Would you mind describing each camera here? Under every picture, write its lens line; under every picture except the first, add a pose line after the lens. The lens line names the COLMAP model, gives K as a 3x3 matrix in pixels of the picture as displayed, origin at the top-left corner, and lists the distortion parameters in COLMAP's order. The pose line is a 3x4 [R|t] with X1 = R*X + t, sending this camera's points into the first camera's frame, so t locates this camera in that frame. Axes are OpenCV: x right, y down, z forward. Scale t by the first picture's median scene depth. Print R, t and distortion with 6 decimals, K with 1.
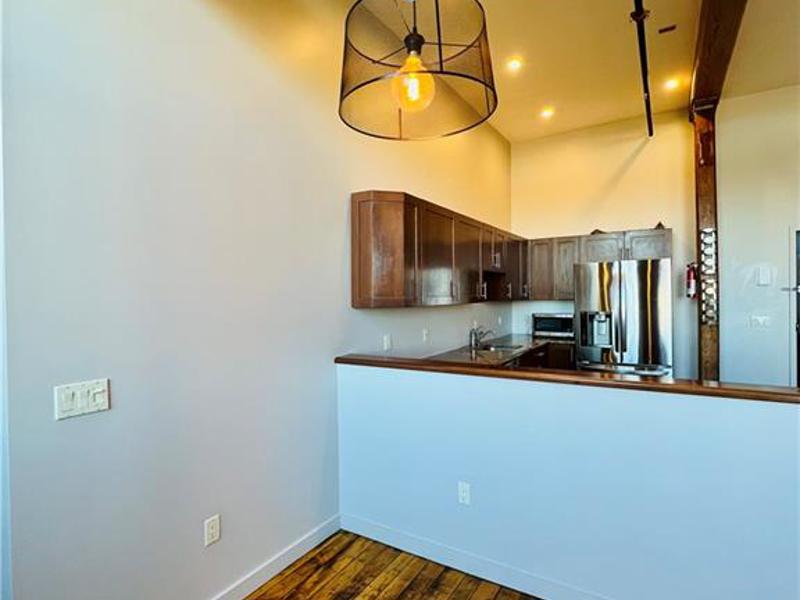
lens RADIAL K [[427.1, 0, 404.2], [0, 427.1, 298.4], [0, 0, 1]] dist [-0.002082, -0.000135]
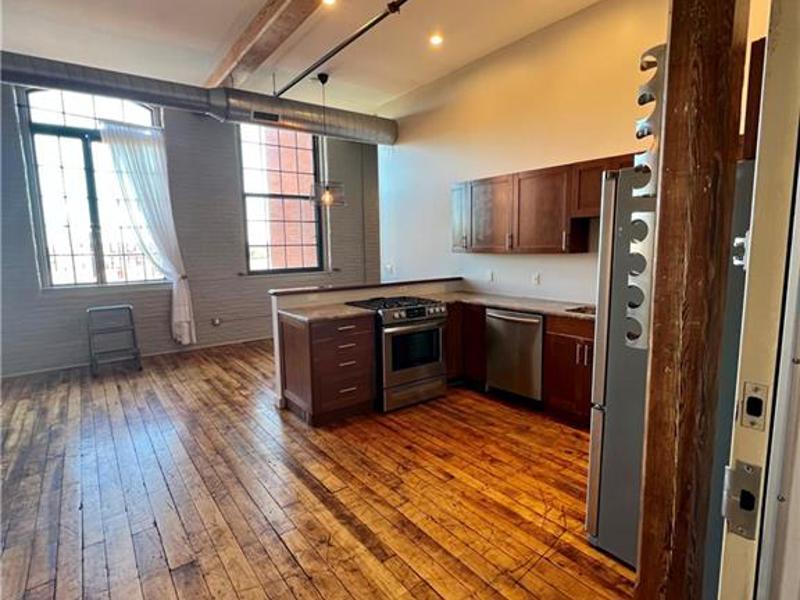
lens RADIAL K [[427.1, 0, 402.6], [0, 427.1, 299.1], [0, 0, 1]] dist [-0.002082, -0.000135]
pose [[-0.365313, 0.139186, -0.920420, 1.042238], [0.013458, 0.989445, 0.144283, -0.028241], [0.930787, 0.040322, -0.363331, 0.891604]]
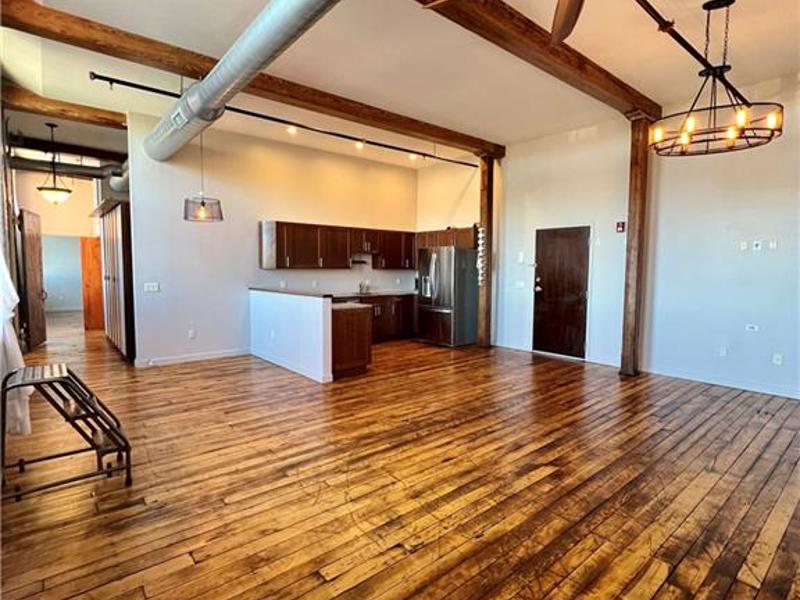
lens RADIAL K [[427.1, 0, 404.3], [0, 427.1, 299.8], [0, 0, 1]] dist [-0.002082, -0.000135]
pose [[0.950571, 0.044898, -0.307244, 0.901198], [-0.023338, 0.997023, 0.073491, 0.000341], [0.309629, -0.062688, 0.948789, -0.684321]]
